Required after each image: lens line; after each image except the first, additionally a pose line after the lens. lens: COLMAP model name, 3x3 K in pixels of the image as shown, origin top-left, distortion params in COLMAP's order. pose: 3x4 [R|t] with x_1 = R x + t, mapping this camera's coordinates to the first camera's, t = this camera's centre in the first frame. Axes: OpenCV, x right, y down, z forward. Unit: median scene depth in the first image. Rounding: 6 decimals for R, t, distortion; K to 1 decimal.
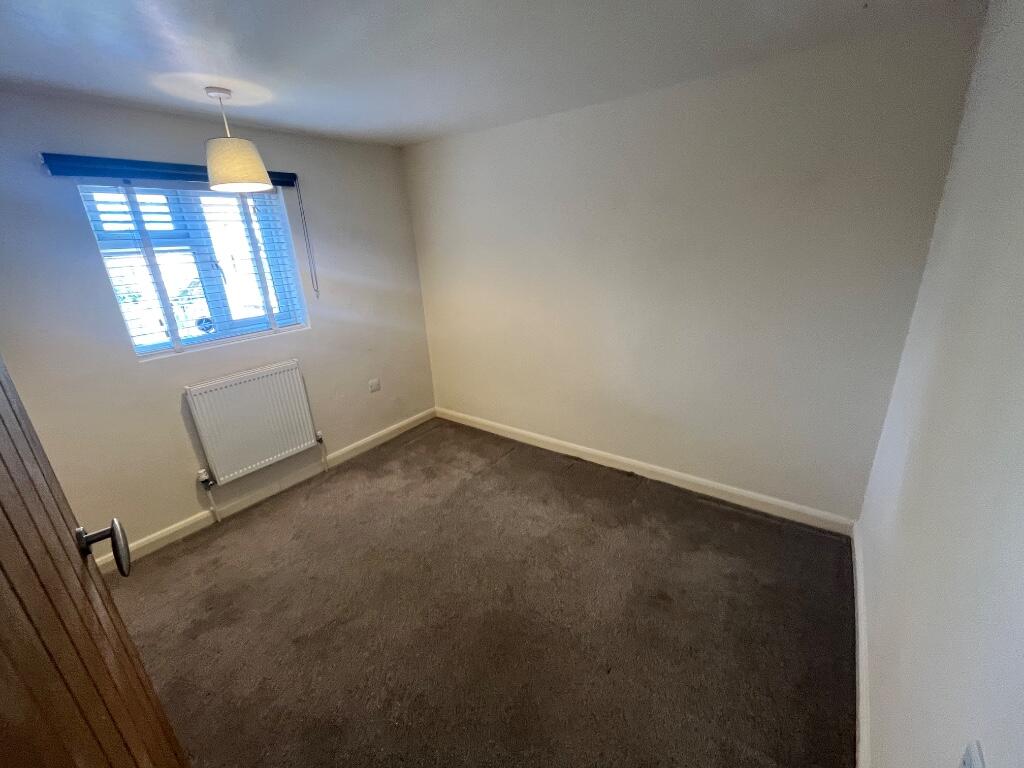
lens RADIAL K [[416.6, 0, 511.4], [0, 416.6, 383.0], [0, 0, 1]] dist [-0.001371, -0.000380]
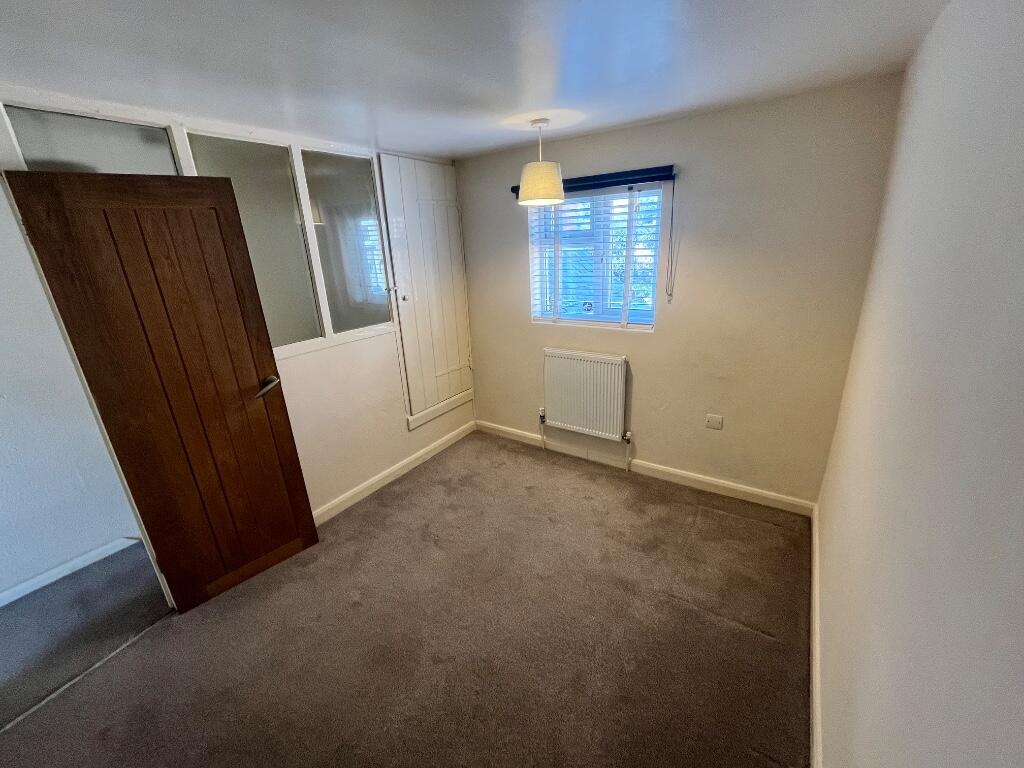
lens RADIAL K [[416.6, 0, 511.4], [0, 416.6, 383.0], [0, 0, 1]] dist [-0.001371, -0.000380]
pose [[0.056205, 0.370748, -0.927031, 0.427705], [-0.282199, 0.896538, 0.341444, -0.265505], [0.957708, 0.242416, 0.155014, 0.585478]]
